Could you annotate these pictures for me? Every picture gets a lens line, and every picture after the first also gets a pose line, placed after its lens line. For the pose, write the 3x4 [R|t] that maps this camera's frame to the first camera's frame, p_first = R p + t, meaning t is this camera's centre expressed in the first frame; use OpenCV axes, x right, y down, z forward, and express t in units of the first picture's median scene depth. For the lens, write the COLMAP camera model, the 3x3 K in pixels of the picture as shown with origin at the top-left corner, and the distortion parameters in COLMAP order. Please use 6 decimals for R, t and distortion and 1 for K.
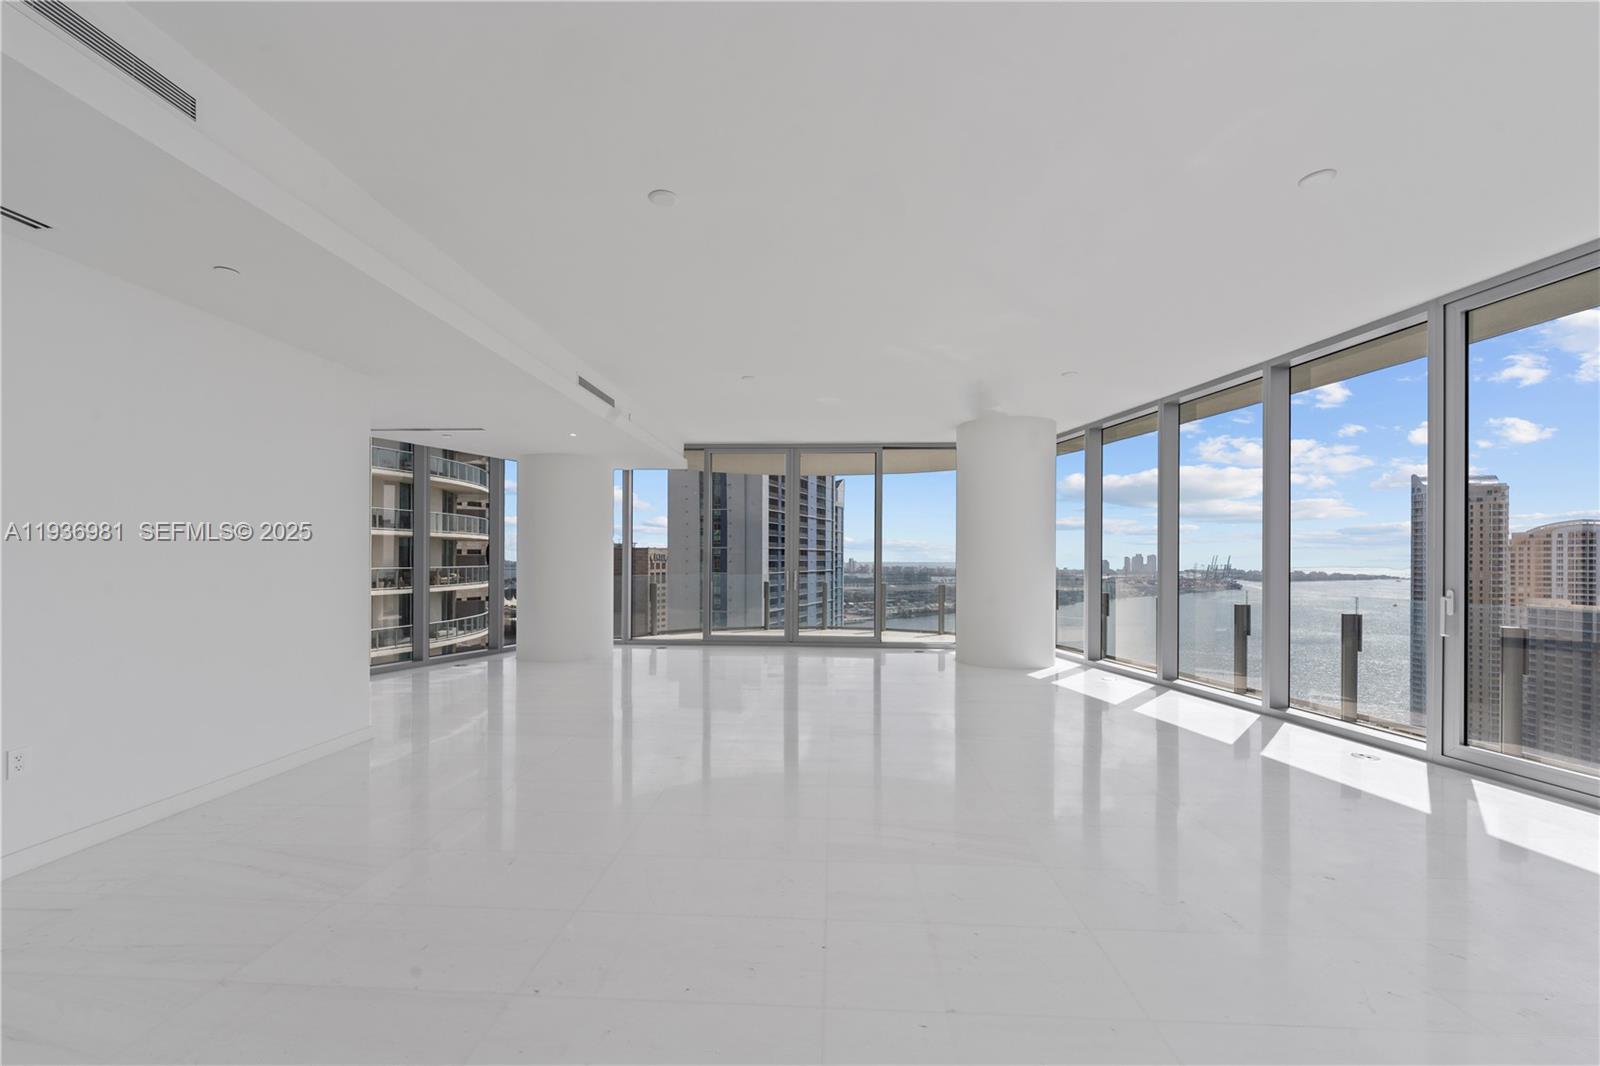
lens RADIAL K [[654.9, 0, 817.9], [0, 654.9, 559.7], [0, 0, 1]] dist [0.007675, -0.000257]
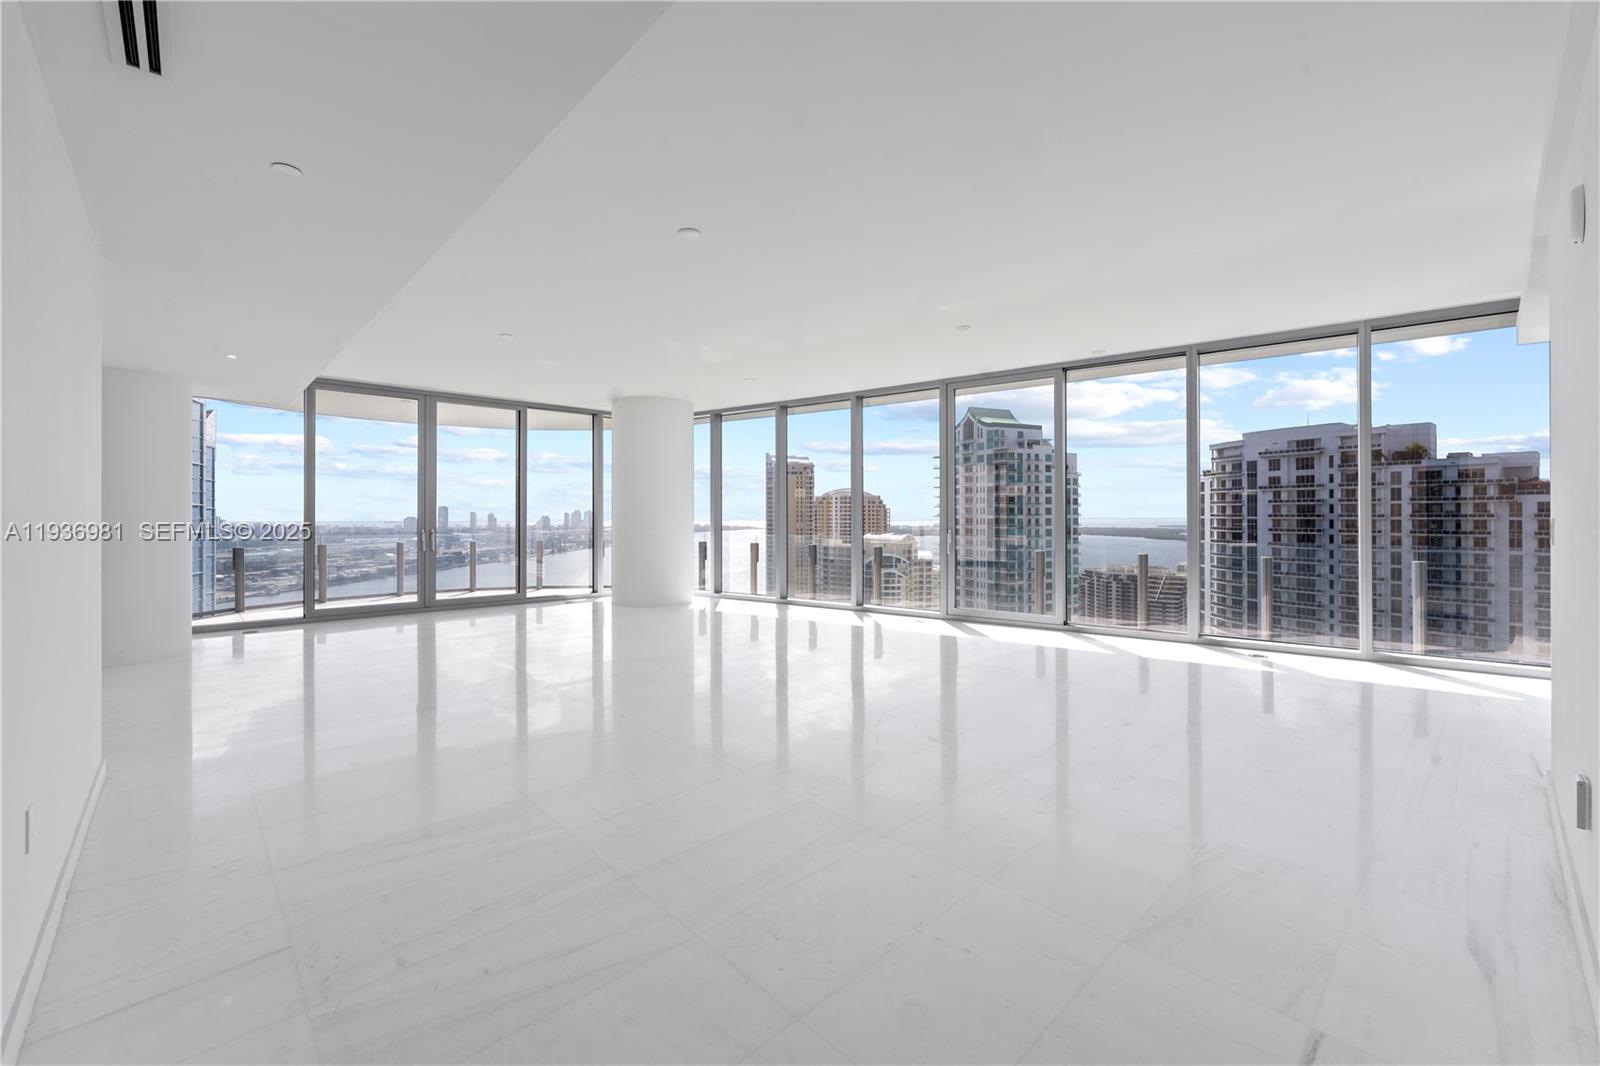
lens RADIAL K [[654.9, 0, 809.8], [0, 654.9, 519.1], [0, 0, 1]] dist [0.007675, -0.000257]
pose [[0.680473, -0.008945, 0.732719, -0.353209], [0.005331, 0.999959, 0.007257, -0.001584], [-0.732754, -0.001032, 0.680493, -0.010295]]
